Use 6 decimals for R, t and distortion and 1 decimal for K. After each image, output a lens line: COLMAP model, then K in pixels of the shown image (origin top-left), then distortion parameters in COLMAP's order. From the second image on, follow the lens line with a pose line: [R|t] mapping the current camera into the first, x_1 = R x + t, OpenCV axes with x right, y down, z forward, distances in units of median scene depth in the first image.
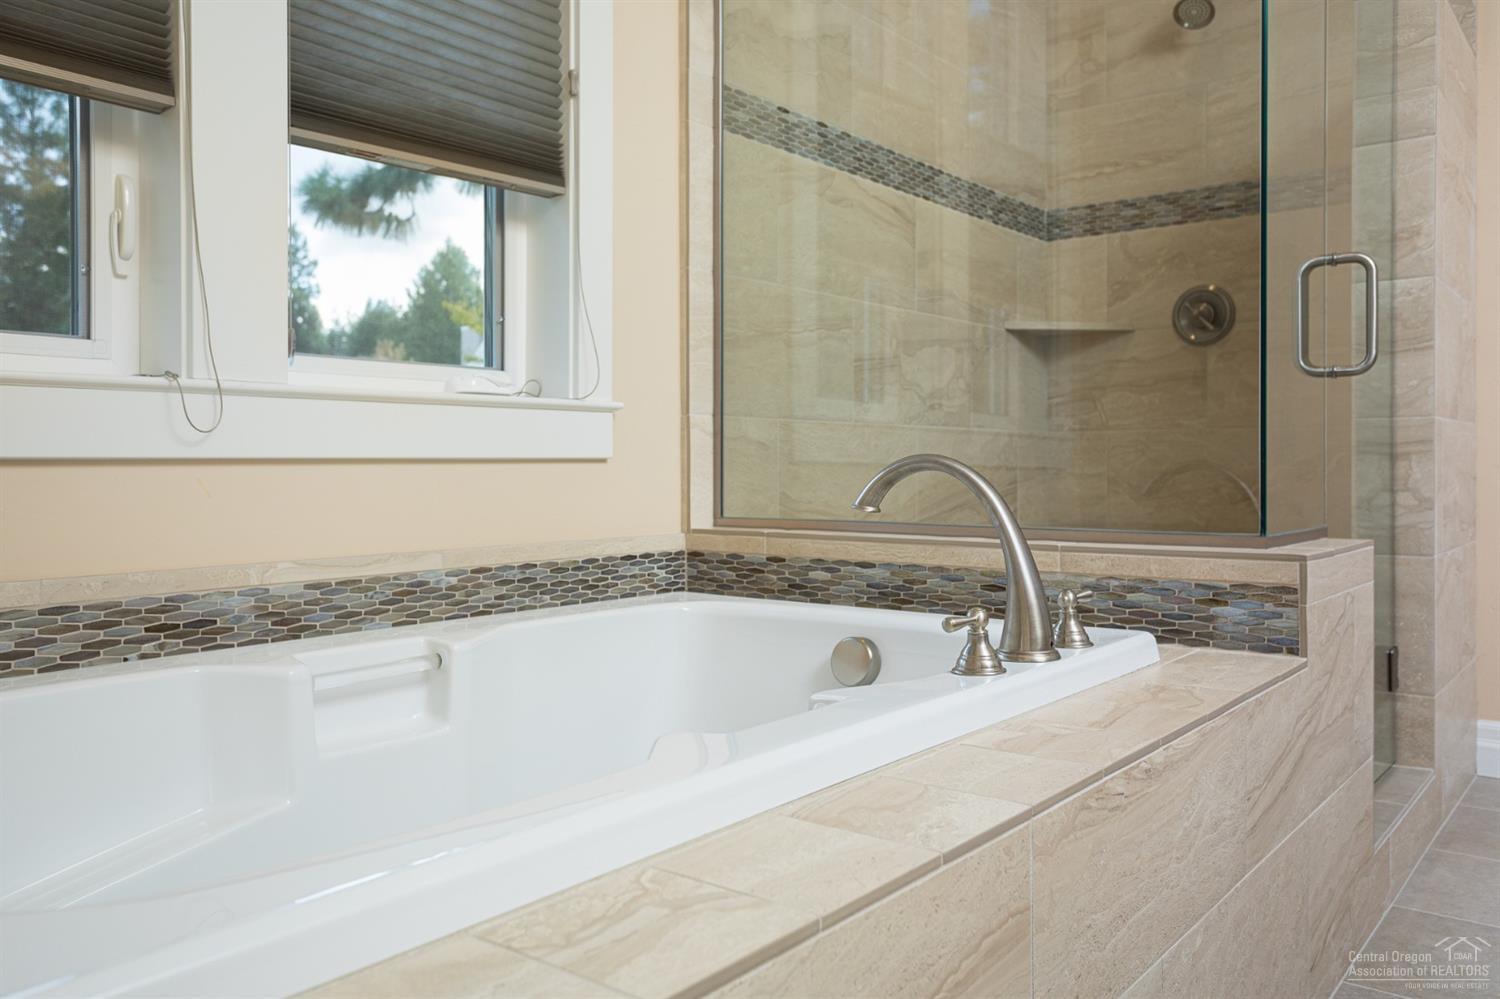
lens RADIAL K [[1193.3, 0, 747.6], [0, 1193.3, 492.1], [0, 0, 1]] dist [-0.039060, 0.004844]
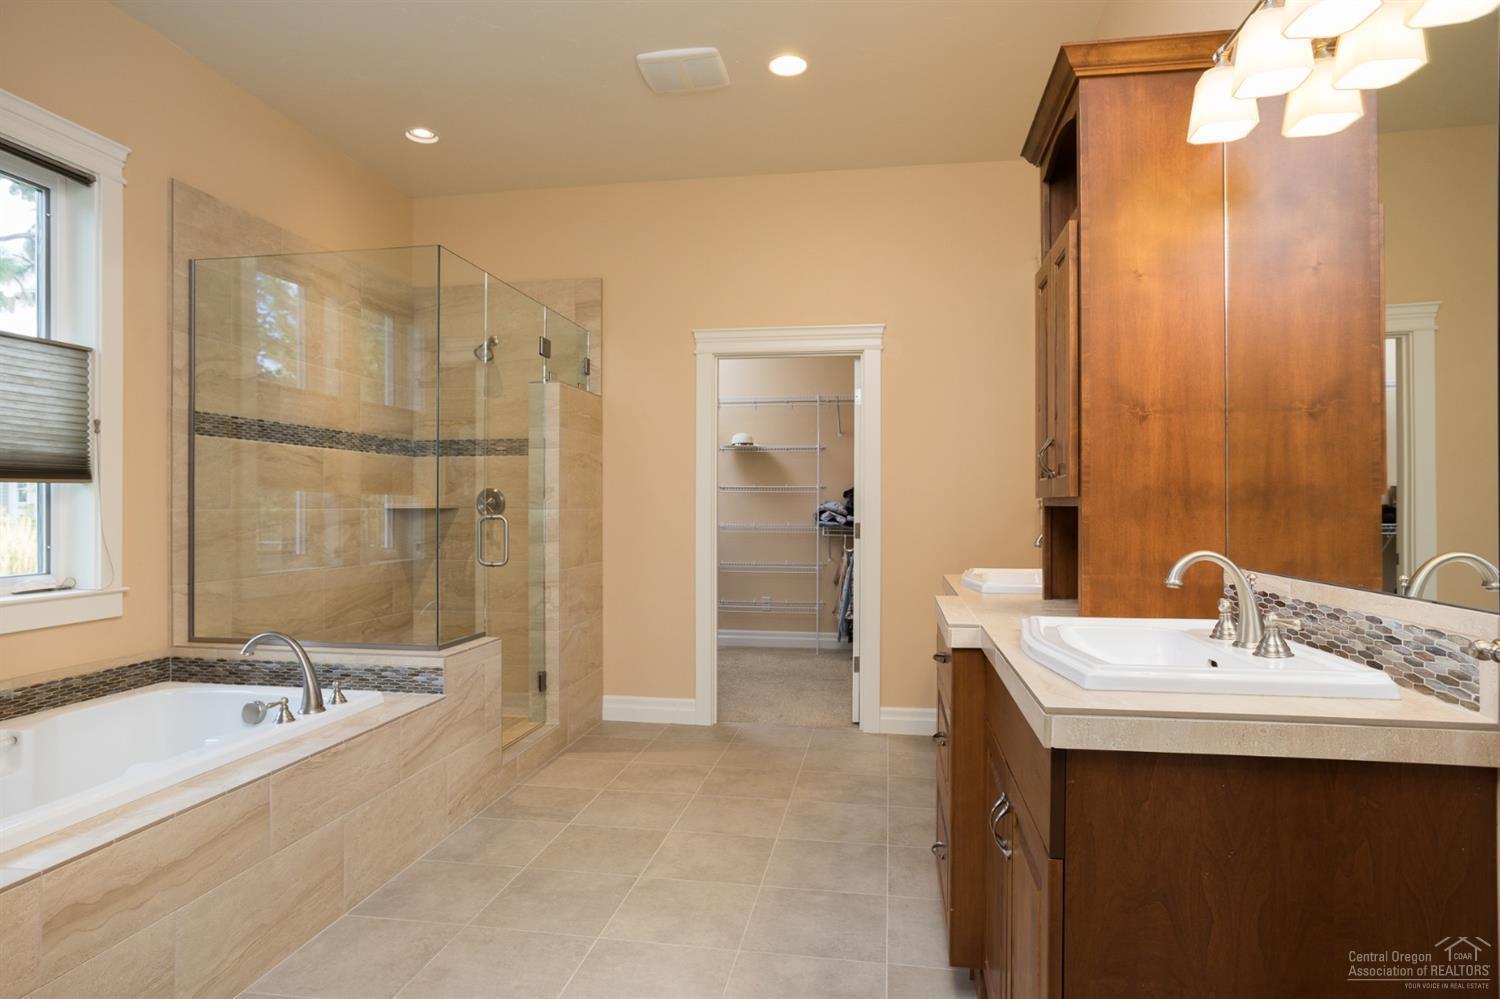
lens RADIAL K [[859.6, 0, 754.3], [0, 859.6, 502.7], [0, 0, 1]] dist [0.001777, 0.003165]
pose [[0.875525, -0.000498, 0.483172, 0.099707], [0.011482, 0.999739, -0.019776, -0.157326], [-0.483036, 0.022862, 0.875302, -0.659664]]
